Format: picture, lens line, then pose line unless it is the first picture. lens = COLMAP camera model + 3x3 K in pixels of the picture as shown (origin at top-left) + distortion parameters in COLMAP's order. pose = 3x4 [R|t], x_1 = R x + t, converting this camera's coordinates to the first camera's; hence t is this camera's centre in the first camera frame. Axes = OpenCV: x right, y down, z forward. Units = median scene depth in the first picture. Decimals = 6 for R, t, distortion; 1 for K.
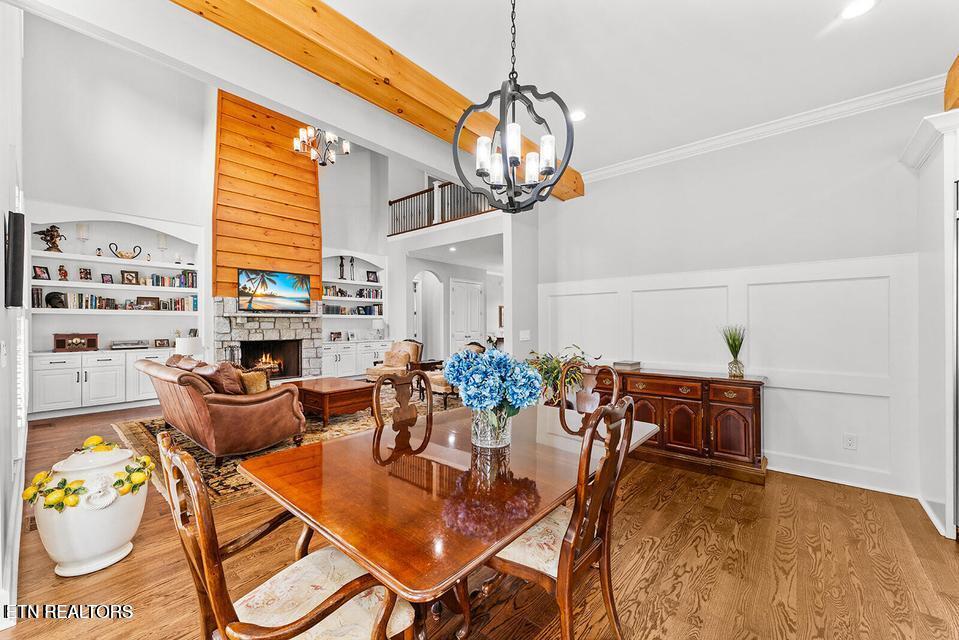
lens RADIAL K [[383.5, 0, 479.6], [0, 383.5, 324.2], [0, 0, 1]] dist [0.001075, -0.000560]
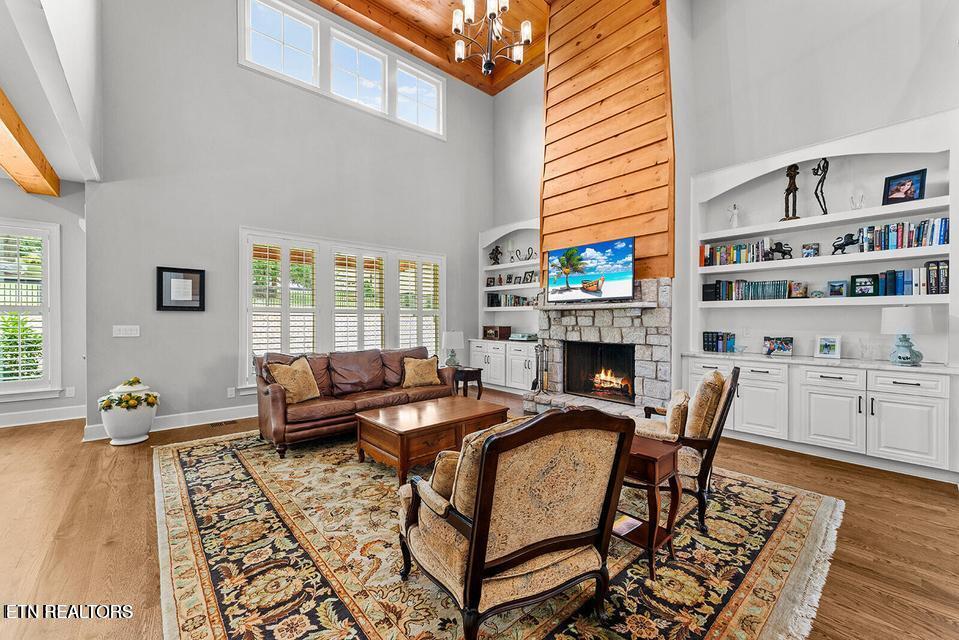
lens RADIAL K [[383.5, 0, 472.3], [0, 383.5, 316.7], [0, 0, 1]] dist [0.001075, -0.000560]
pose [[-0.161311, -0.005859, -0.986886, 0.189661], [-0.004881, 0.999975, -0.005138, 0.000169], [0.986892, 0.003988, -0.161335, 0.932241]]
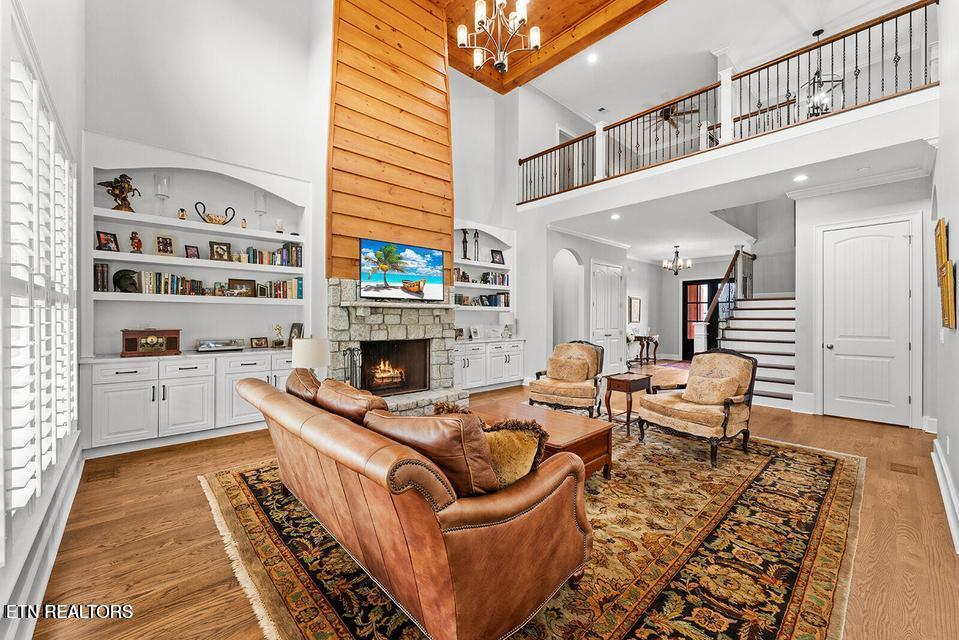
lens RADIAL K [[383.5, 0, 476.6], [0, 383.5, 318.5], [0, 0, 1]] dist [0.001075, -0.000560]
pose [[0.992389, 0.007680, -0.122903, -0.317969], [-0.007600, 0.999970, 0.001122, -0.000307], [0.122908, -0.000179, 0.992418, 0.317725]]
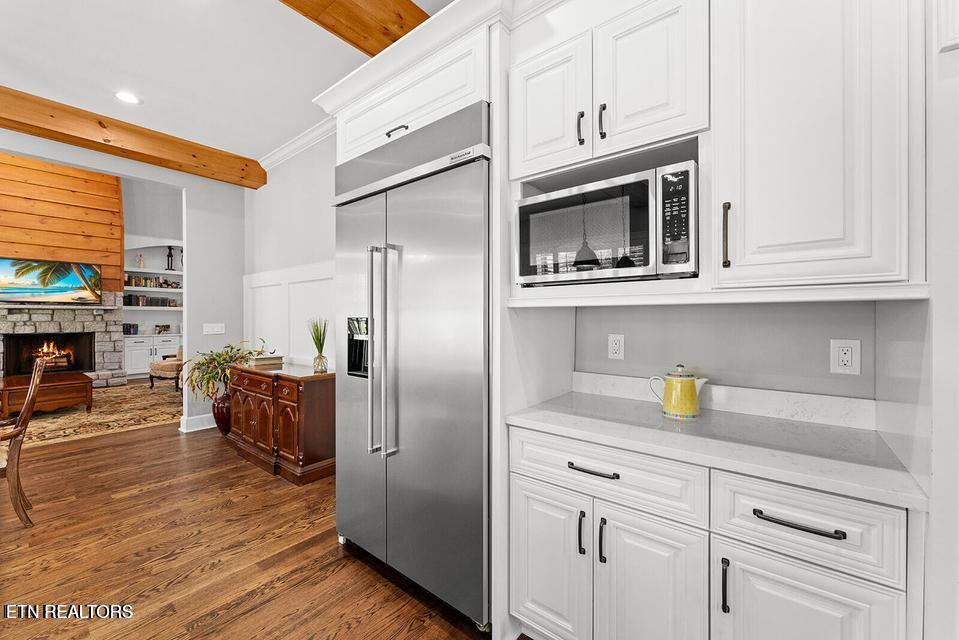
lens RADIAL K [[383.5, 0, 483.5], [0, 383.5, 317.2], [0, 0, 1]] dist [0.001075, -0.000560]
pose [[0.999446, 0.003950, 0.033050, 0.527003], [-0.003947, 0.999992, -0.000145, -0.001779], [-0.033051, 0.000014, 0.999454, 0.010704]]
